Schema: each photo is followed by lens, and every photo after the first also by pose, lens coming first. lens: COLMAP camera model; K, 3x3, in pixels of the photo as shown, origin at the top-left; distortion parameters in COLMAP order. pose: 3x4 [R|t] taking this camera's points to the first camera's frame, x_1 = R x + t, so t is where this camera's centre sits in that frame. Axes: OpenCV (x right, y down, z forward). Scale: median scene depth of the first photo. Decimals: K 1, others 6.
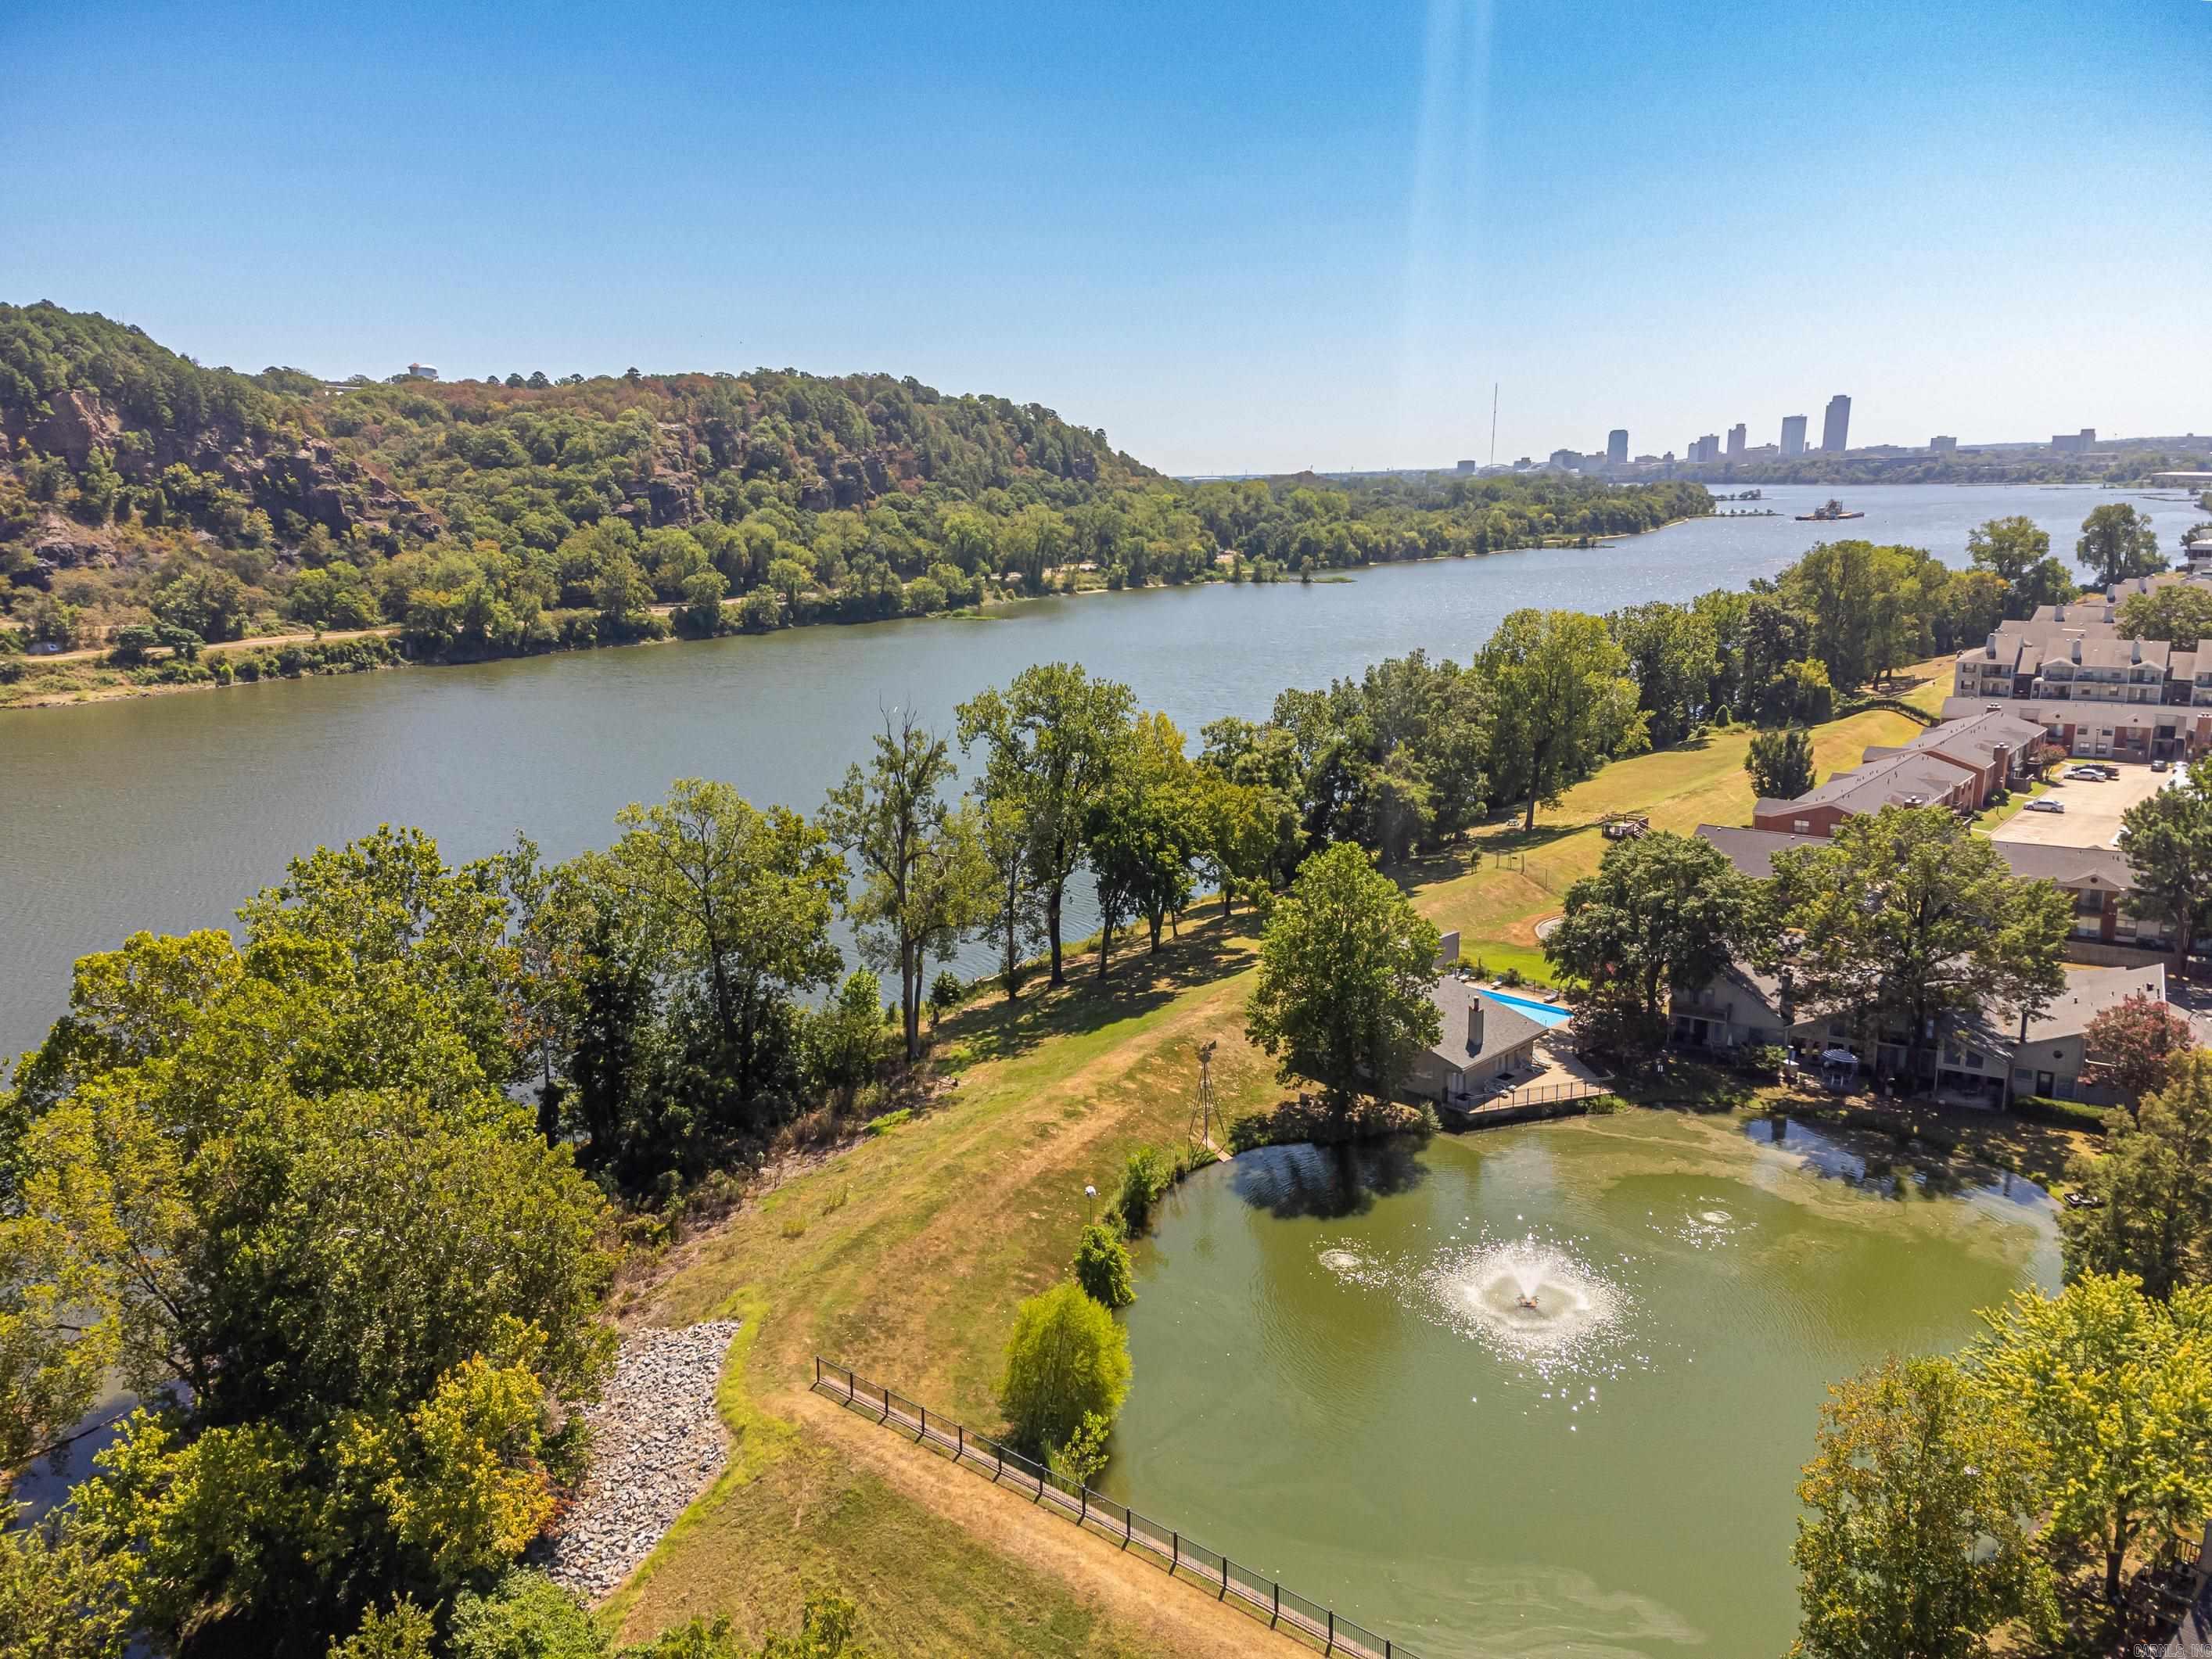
lens RADIAL K [[1583.6, 0, 1068.8], [0, 1583.6, 789.1], [0, 0, 1]] dist [0.193135, -0.209271]
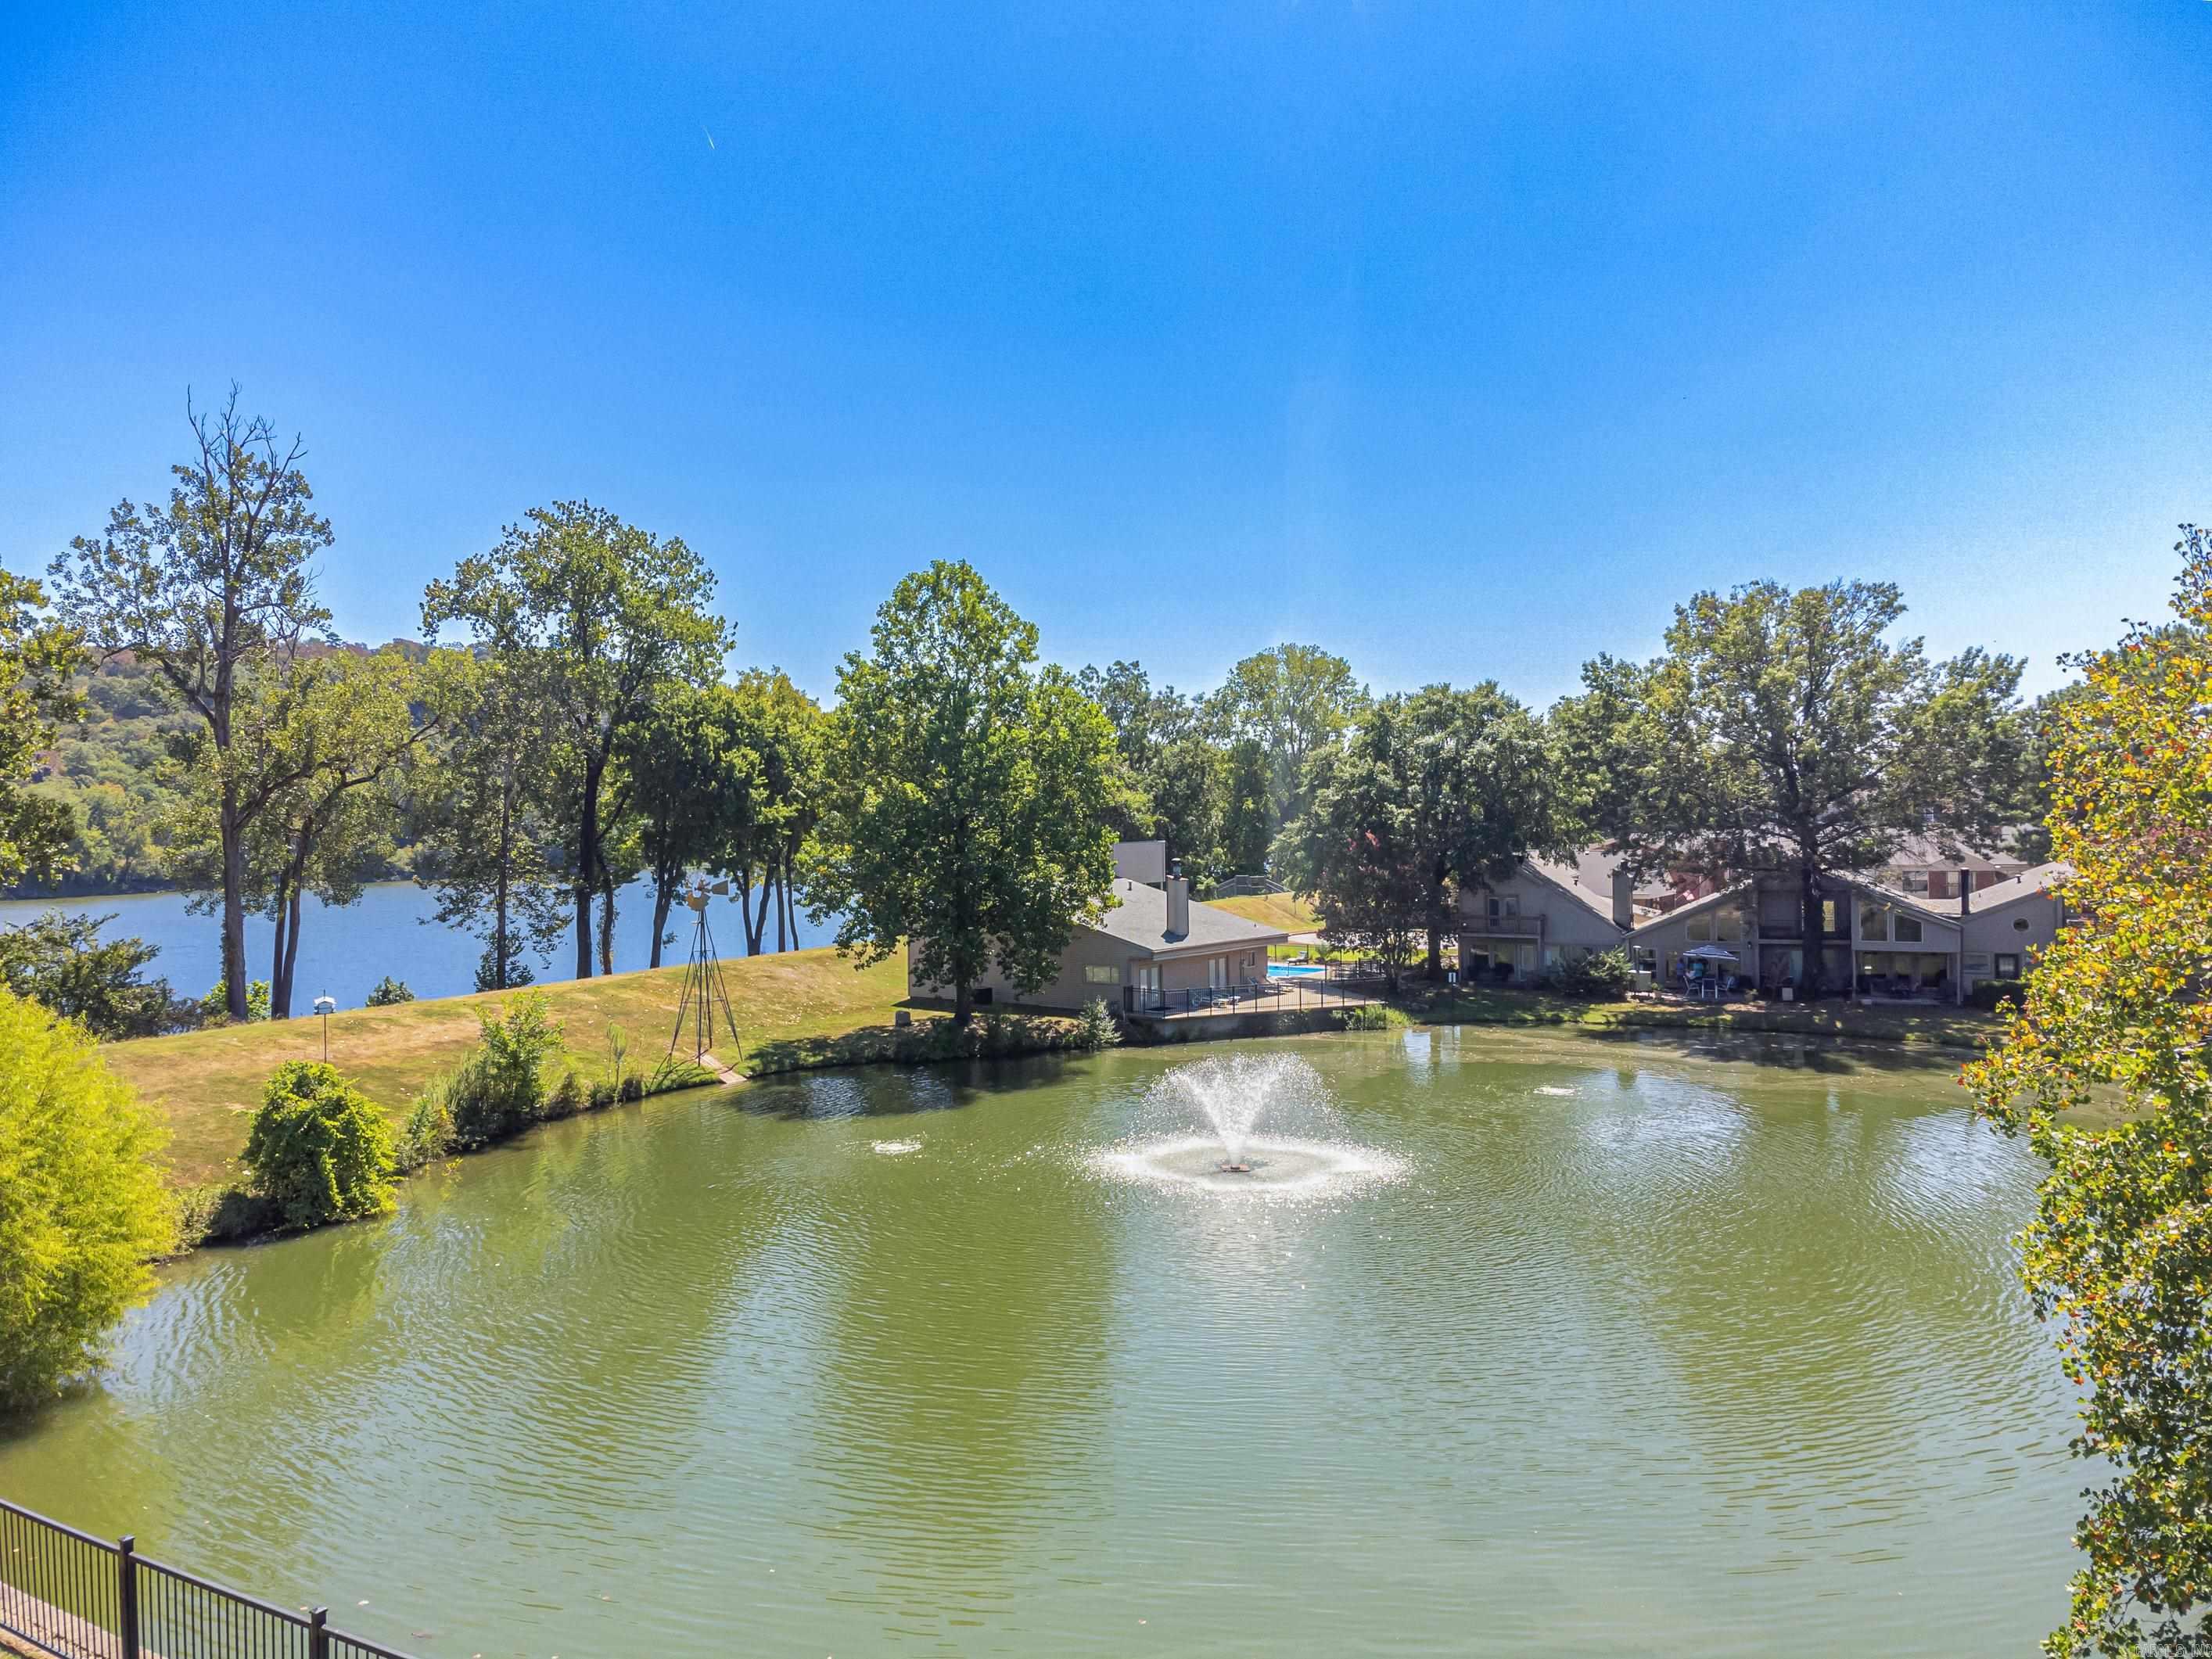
lens RADIAL K [[1563.5, 0, 1096.4], [0, 1563.5, 837.4], [0, 0, 1]] dist [0.269140, -0.320698]
pose [[0.987605, 0.005277, 0.156874, 0.049846], [0.022657, 0.984175, -0.175745, 0.091436], [-0.155319, 0.177121, 0.971856, 0.159507]]
